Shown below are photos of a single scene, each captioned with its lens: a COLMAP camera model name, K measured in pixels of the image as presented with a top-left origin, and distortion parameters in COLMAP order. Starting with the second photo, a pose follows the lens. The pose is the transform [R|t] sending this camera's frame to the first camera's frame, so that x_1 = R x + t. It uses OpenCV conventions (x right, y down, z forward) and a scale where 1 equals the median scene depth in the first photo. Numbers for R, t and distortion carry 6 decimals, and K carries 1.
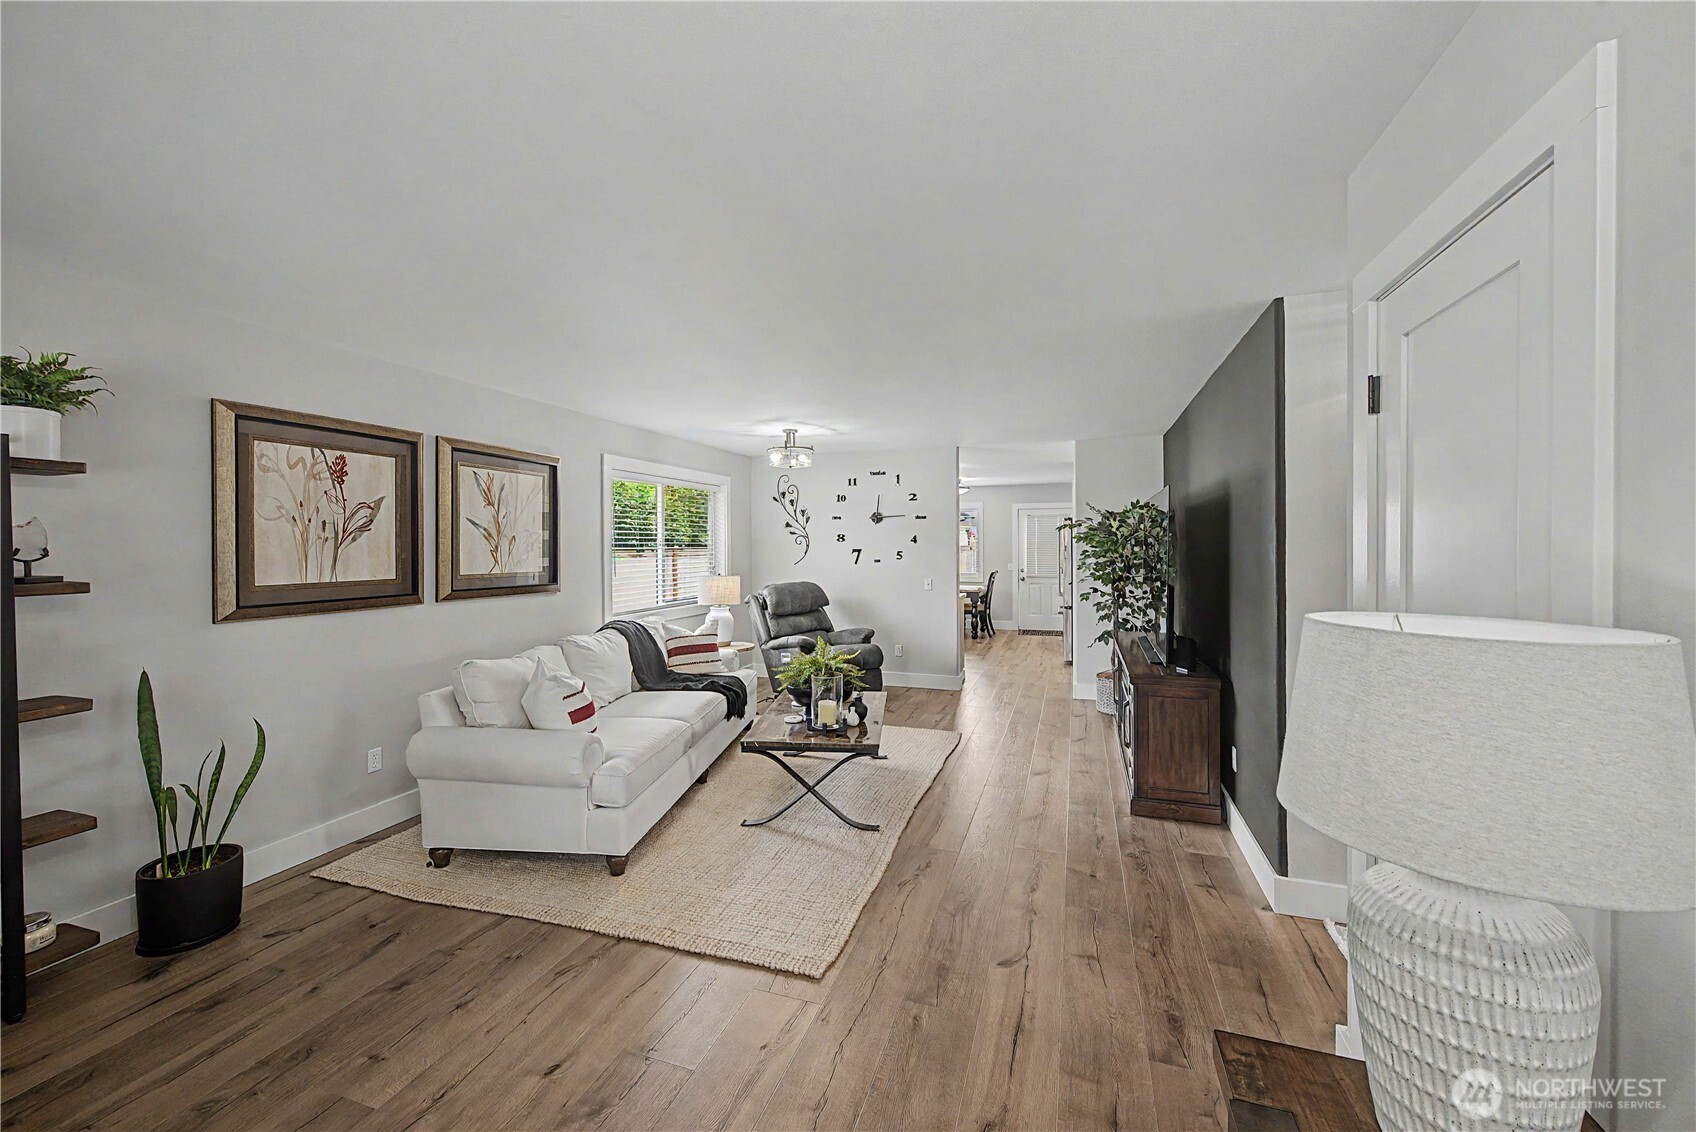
lens RADIAL K [[667.7, 0, 848.6], [0, 667.7, 547.8], [0, 0, 1]] dist [0.006801, -0.000131]
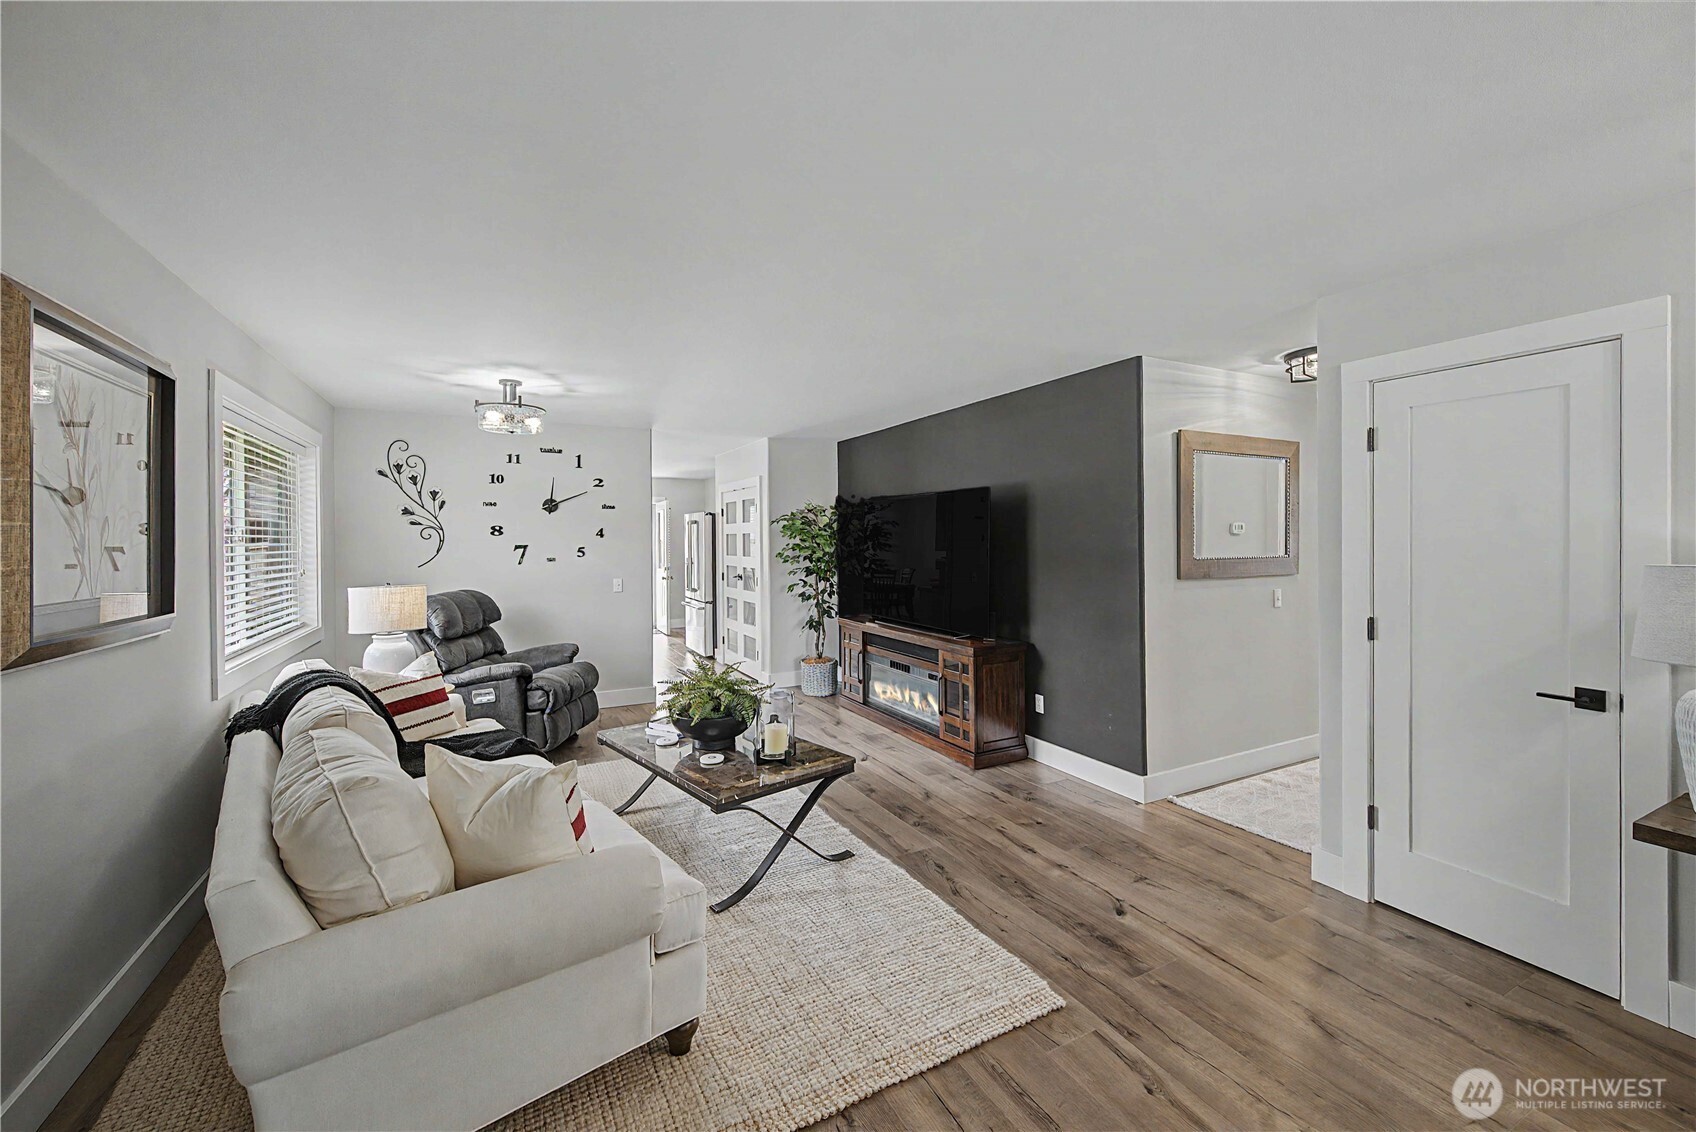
lens RADIAL K [[667.7, 0, 844.6], [0, 667.7, 550.4], [0, 0, 1]] dist [0.006801, -0.000131]
pose [[0.692511, -0.013180, 0.721287, -0.361983], [0.007170, 0.999909, 0.011387, 0.002377], [-0.721372, -0.002714, 0.692542, 0.232023]]
